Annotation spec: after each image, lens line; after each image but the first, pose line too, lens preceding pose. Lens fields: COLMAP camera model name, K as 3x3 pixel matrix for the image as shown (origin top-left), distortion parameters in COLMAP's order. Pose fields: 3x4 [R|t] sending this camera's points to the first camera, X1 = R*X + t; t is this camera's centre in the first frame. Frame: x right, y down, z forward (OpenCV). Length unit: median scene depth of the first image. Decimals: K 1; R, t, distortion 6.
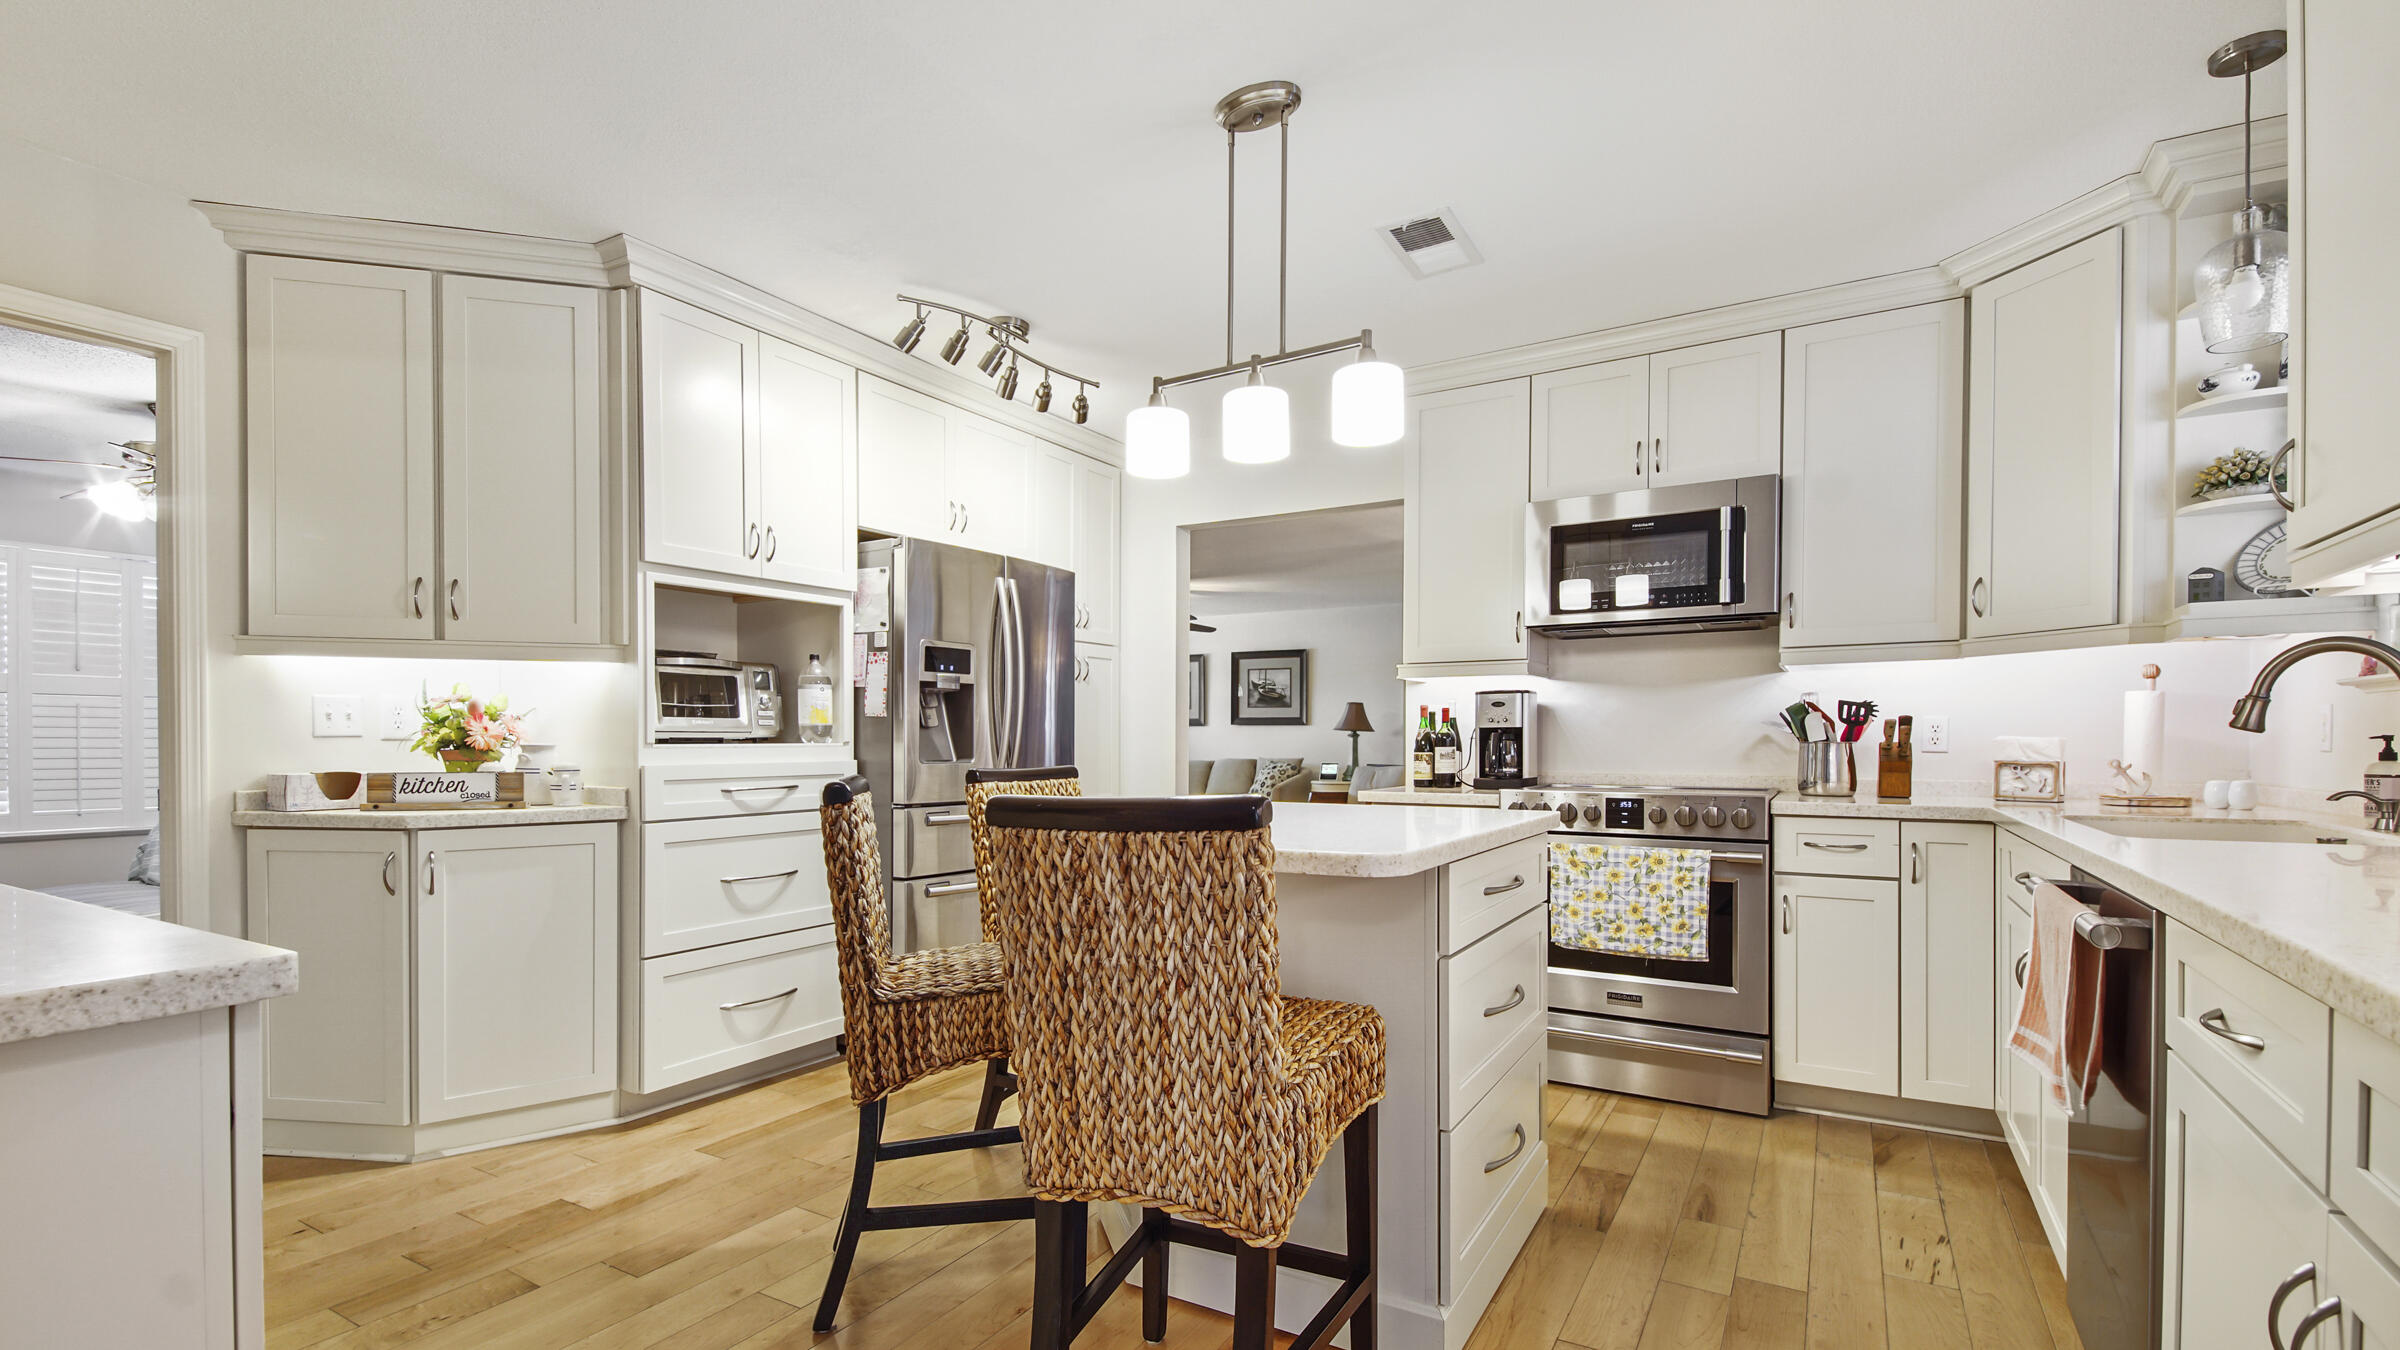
lens RADIAL K [[1074.5, 0, 1187.0], [0, 1074.5, 757.3], [0, 0, 1]] dist [0.023176, -0.012158]
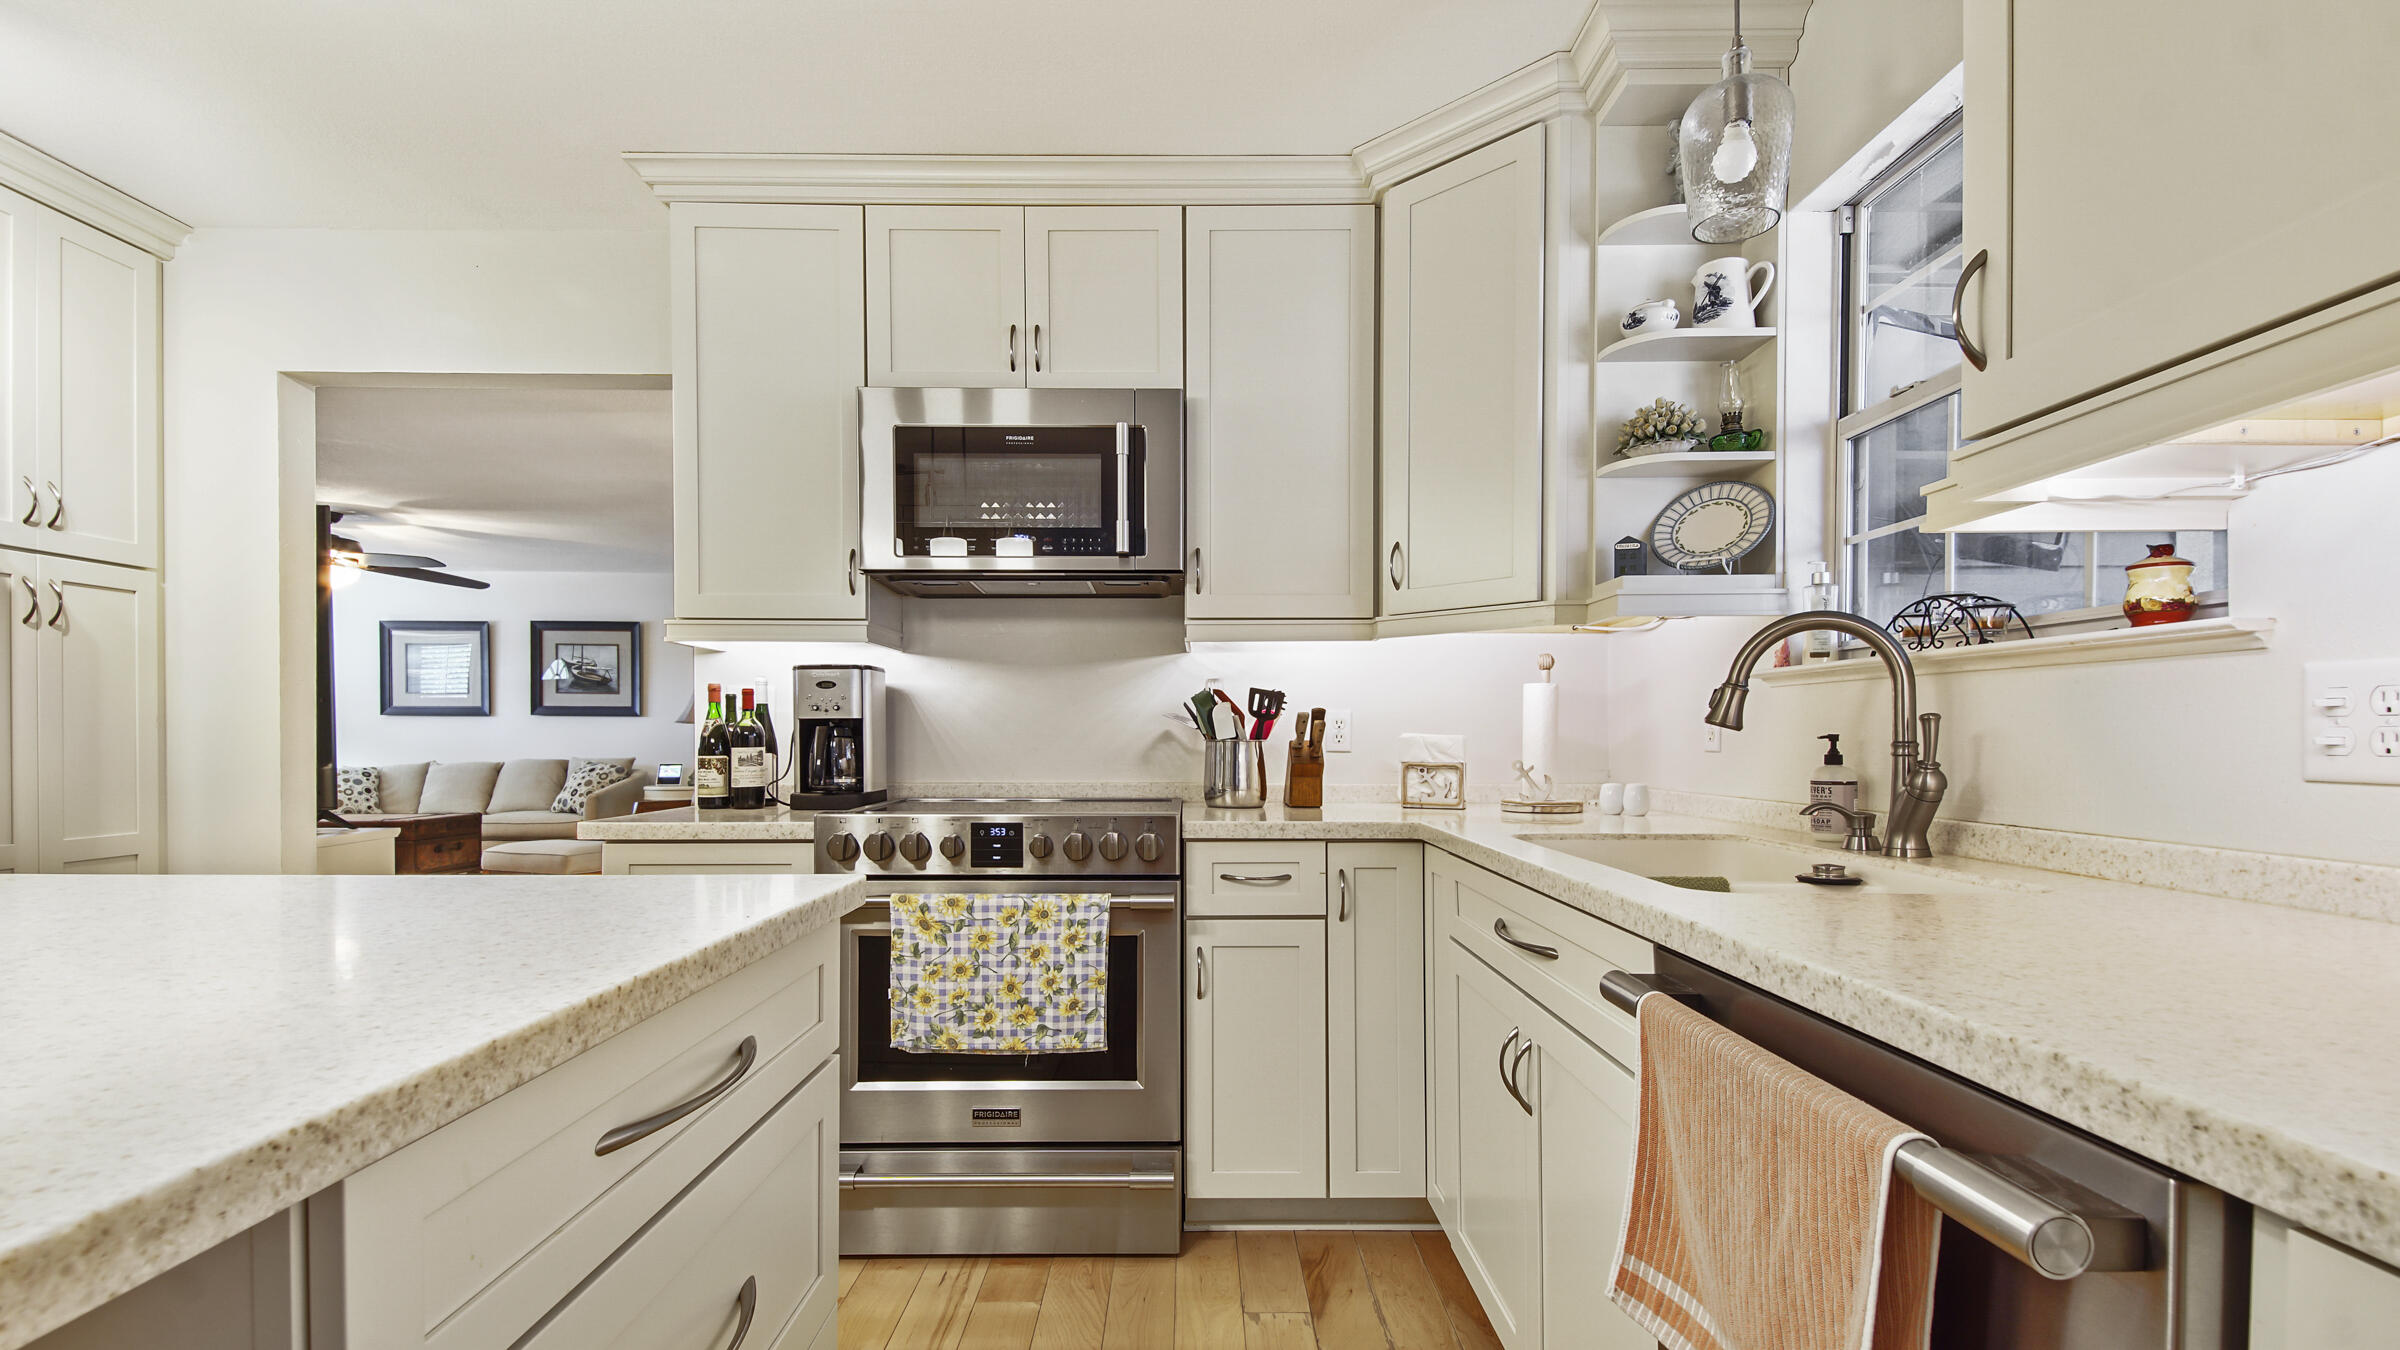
lens RADIAL K [[1074.5, 0, 1191.4], [0, 1074.5, 751.1], [0, 0, 1]] dist [0.023176, -0.012158]
pose [[0.855482, -0.006514, 0.517791, 0.165215], [0.006760, 0.999976, 0.001412, -0.008126], [-0.517788, 0.002292, 0.855506, 0.366331]]
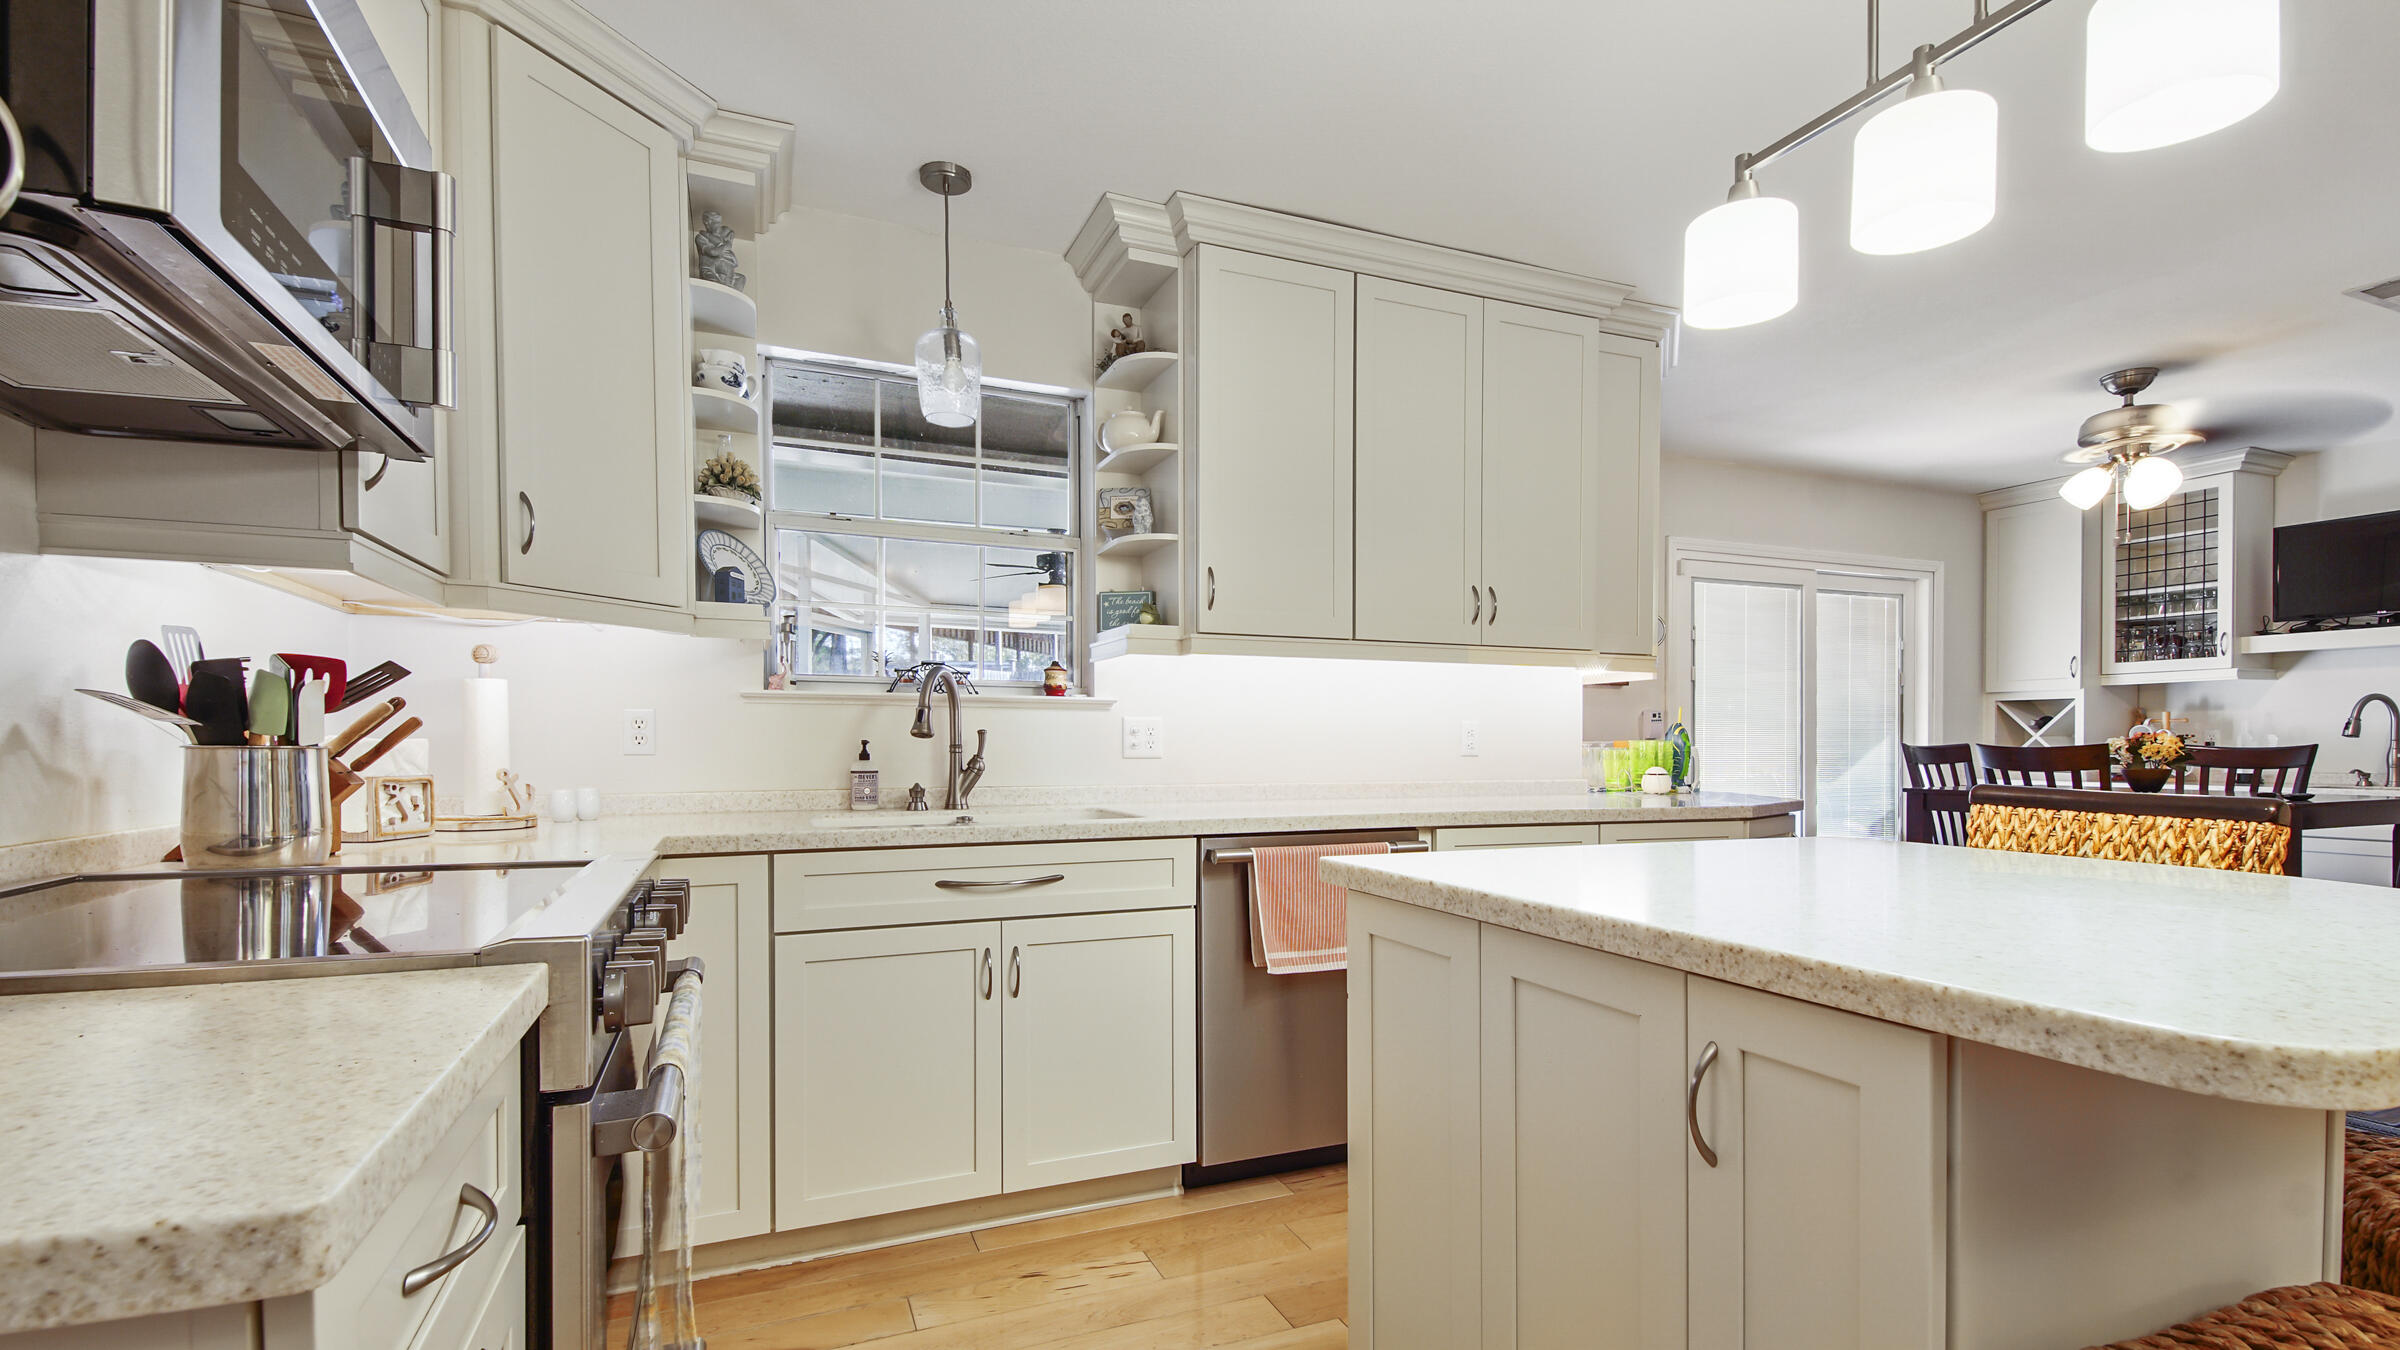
lens RADIAL K [[1074.5, 0, 1211.5], [0, 1074.5, 756.5], [0, 0, 1]] dist [0.023176, -0.012158]
pose [[-0.819630, -0.009788, 0.572810, 0.028928], [0.005740, 0.999664, 0.025296, -0.021065], [-0.572865, 0.024022, -0.819298, 1.248170]]
